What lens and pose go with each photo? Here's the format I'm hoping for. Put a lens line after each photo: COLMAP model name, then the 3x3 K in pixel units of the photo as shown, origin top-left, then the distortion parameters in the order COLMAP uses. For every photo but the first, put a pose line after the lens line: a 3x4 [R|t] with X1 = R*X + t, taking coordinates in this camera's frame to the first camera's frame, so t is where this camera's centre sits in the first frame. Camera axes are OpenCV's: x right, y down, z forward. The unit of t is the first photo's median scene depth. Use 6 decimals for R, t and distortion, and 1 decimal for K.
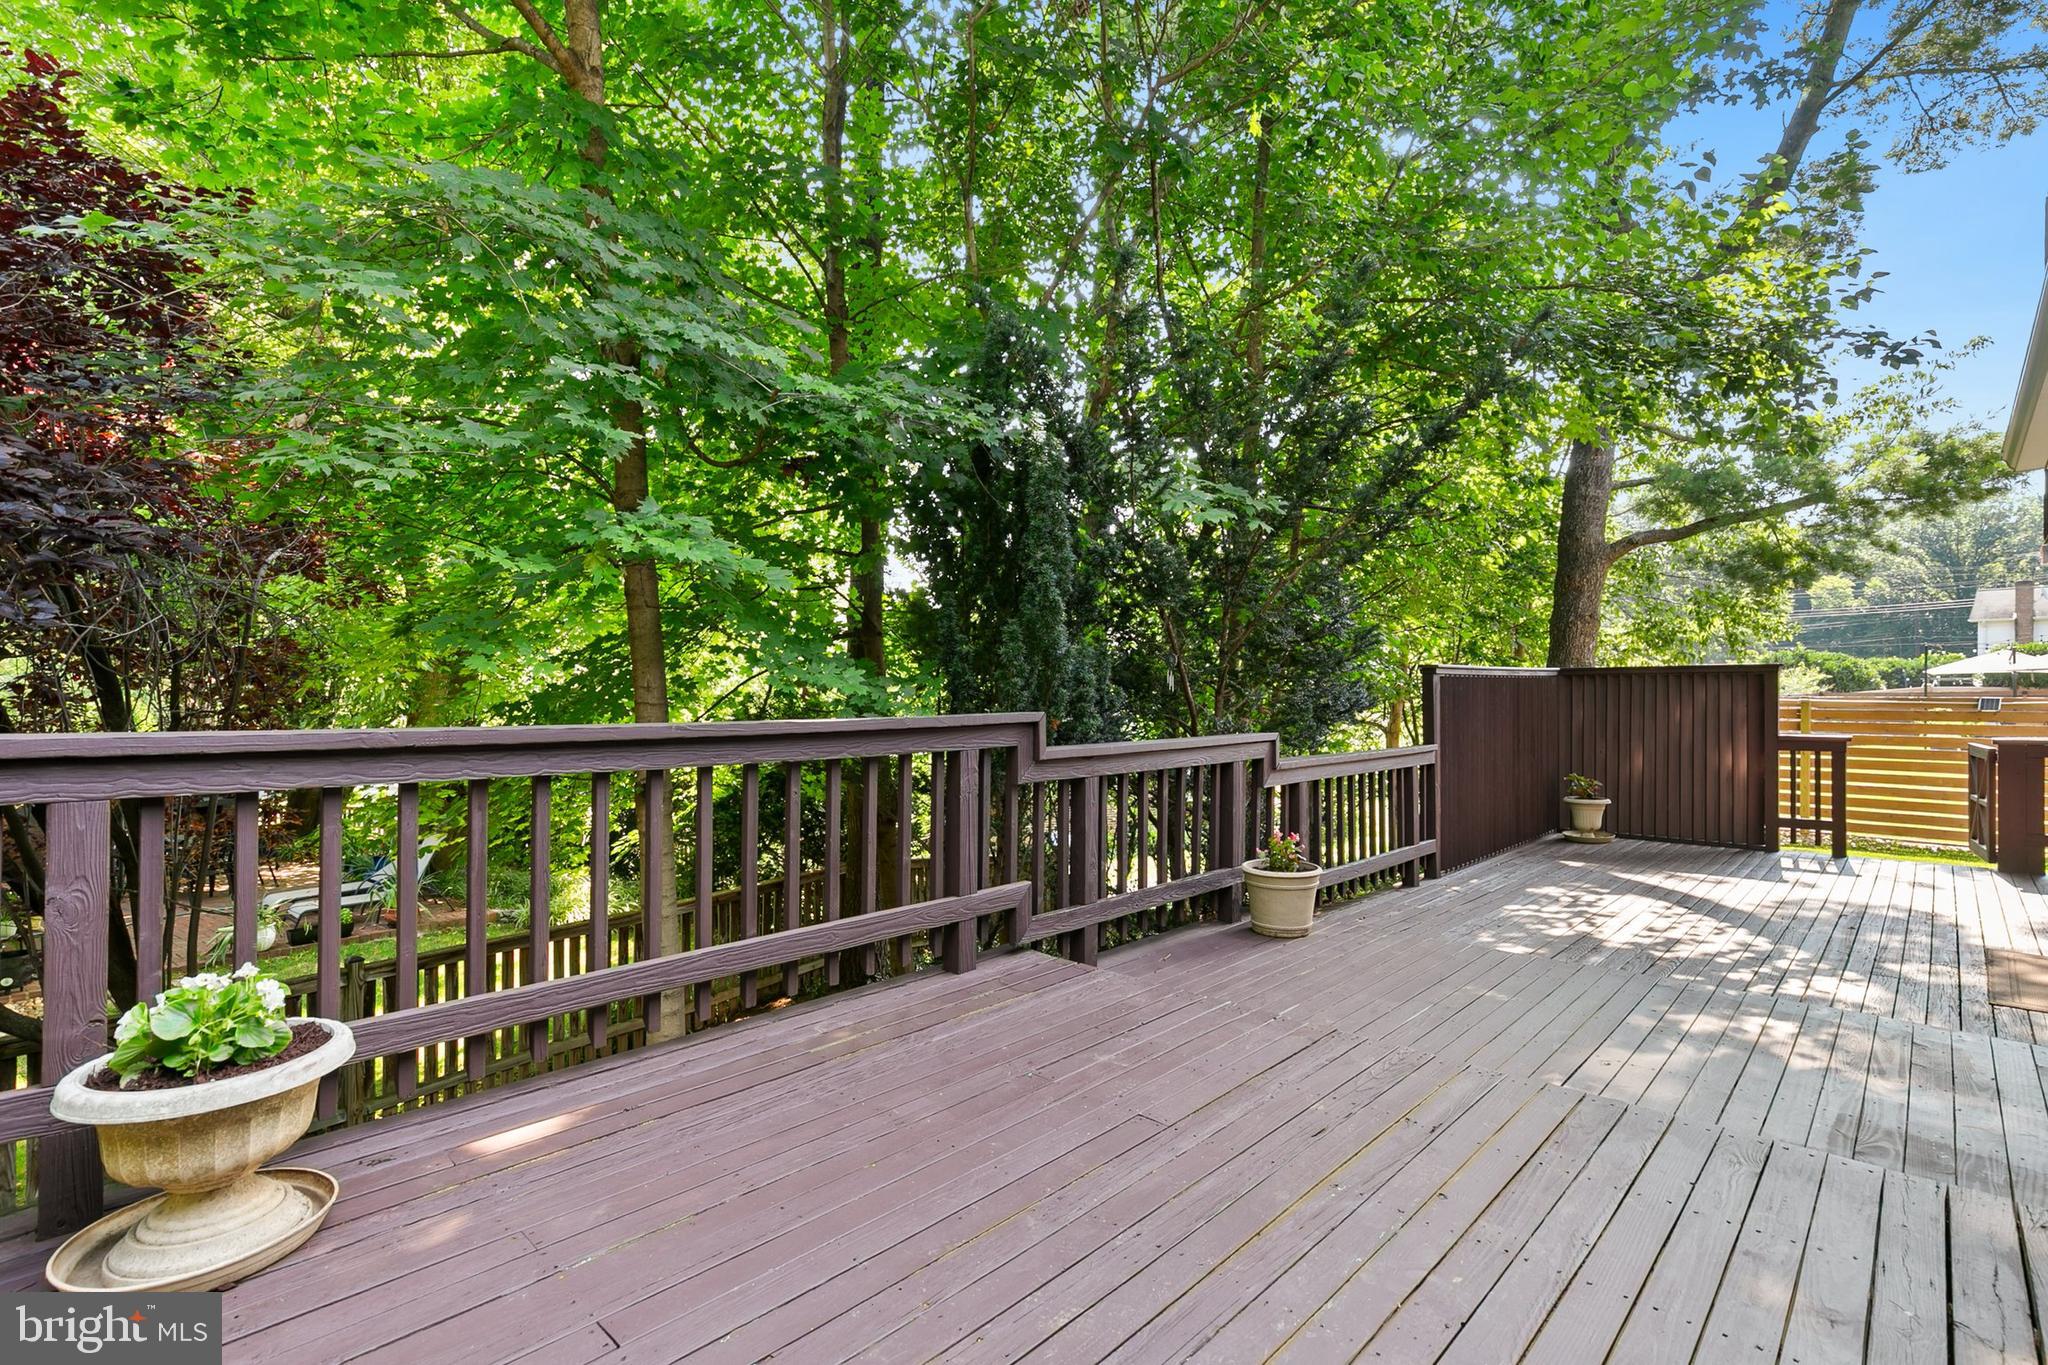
lens RADIAL K [[951.1, 0, 1024.0], [0, 951.1, 682.5], [0, 0, 1]] dist [-0.004070, -0.001709]
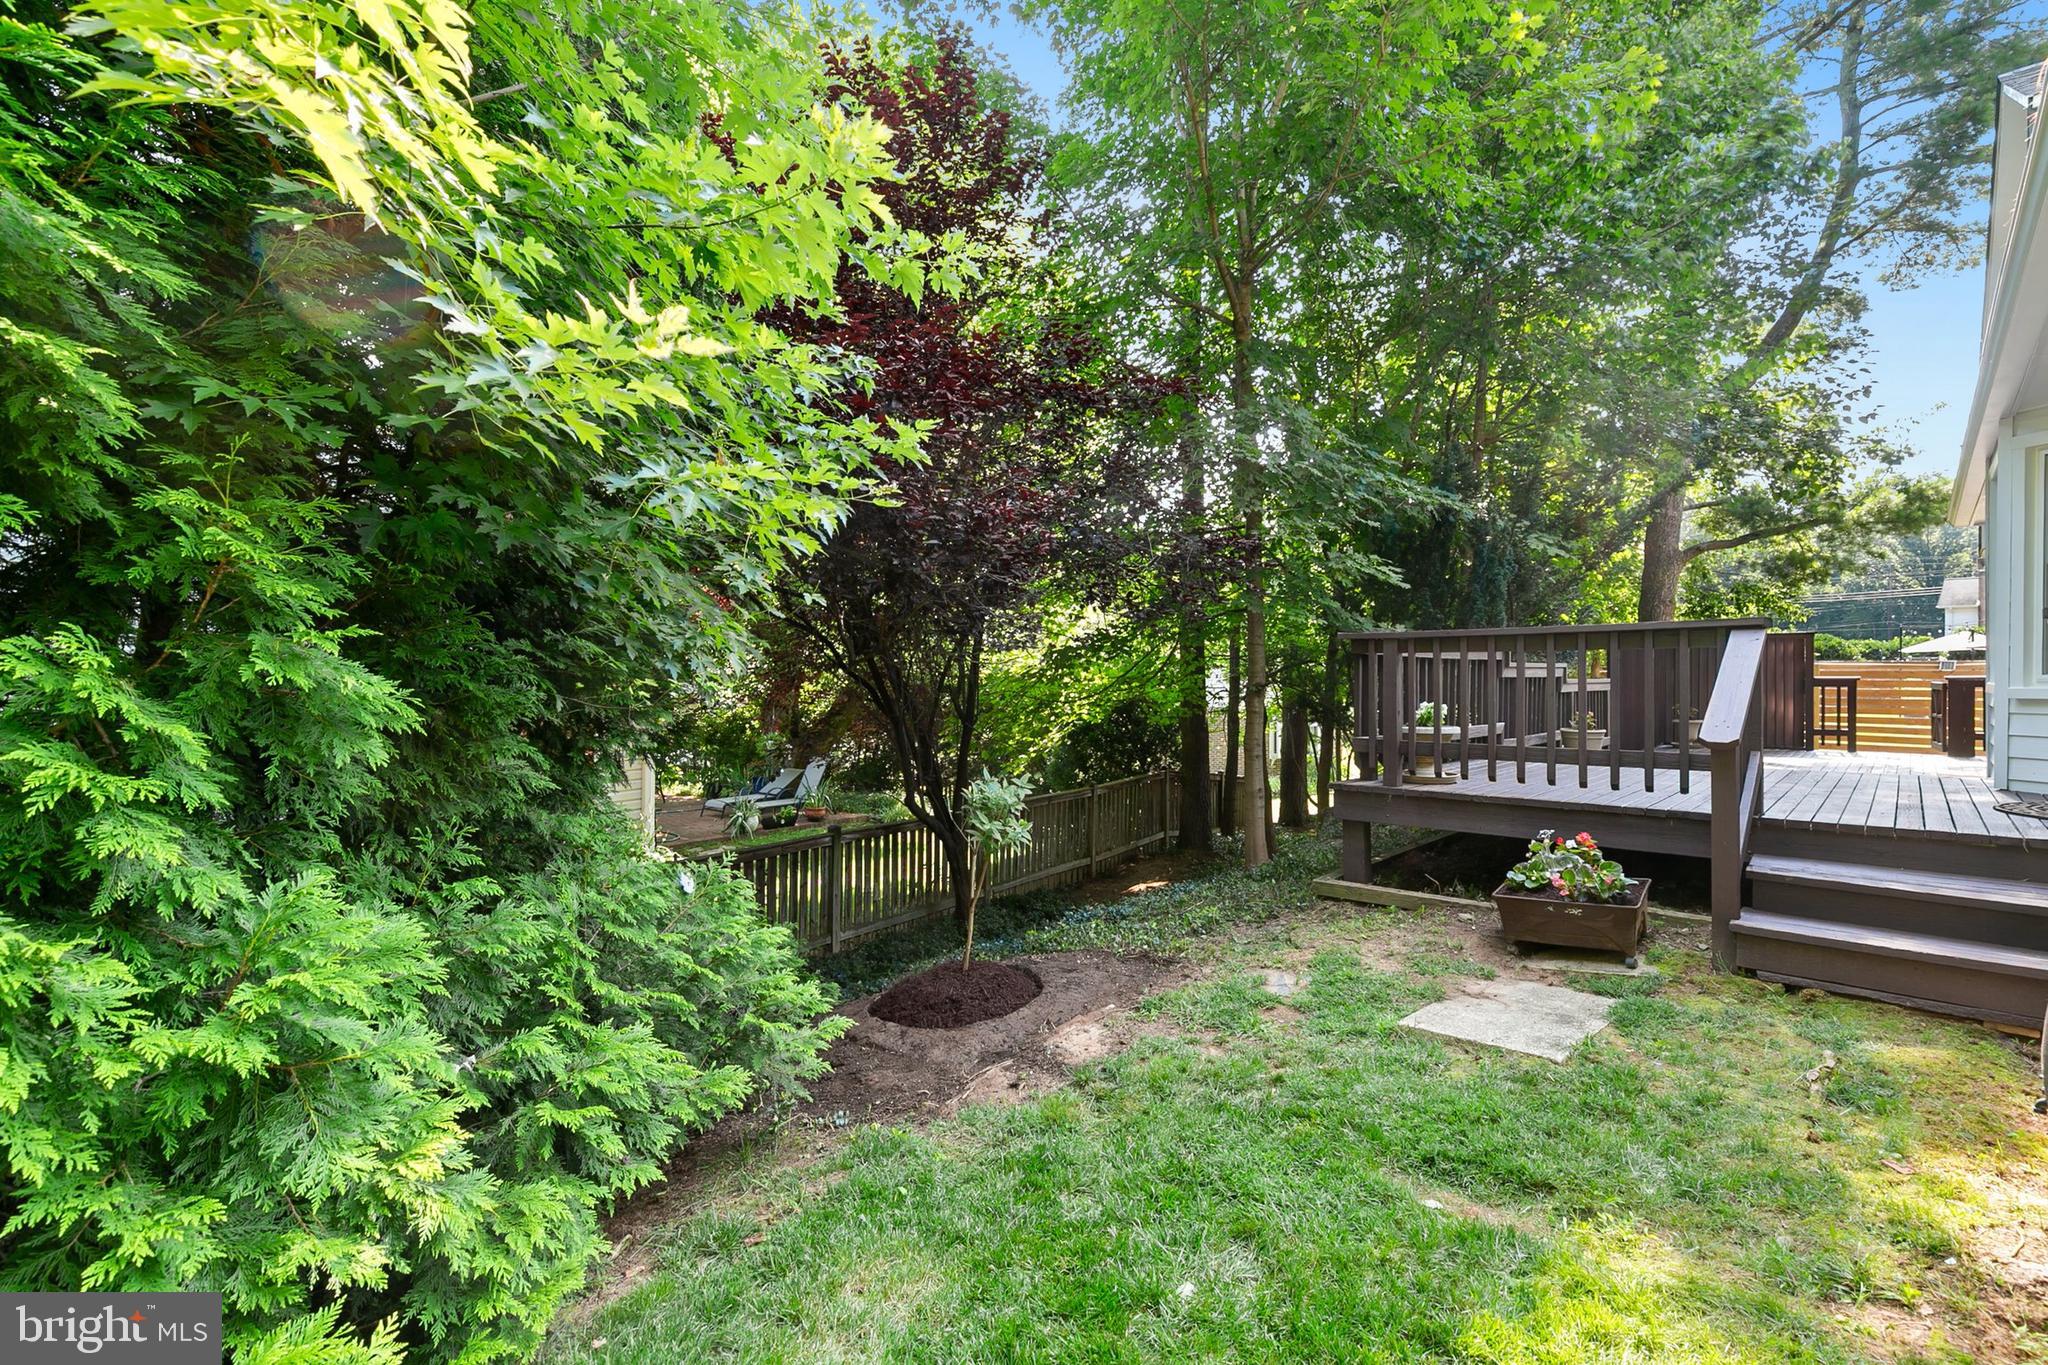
lens RADIAL K [[1002.3, 0, 1025.9], [0, 1002.3, 668.1], [0, 0, 1]] dist [0.001715, 0.000769]
pose [[0.998921, 0.000465, 0.046436, -0.454483], [-0.000401, 0.999999, -0.001384, 0.032429], [-0.046436, 0.001364, 0.998920, -0.467753]]
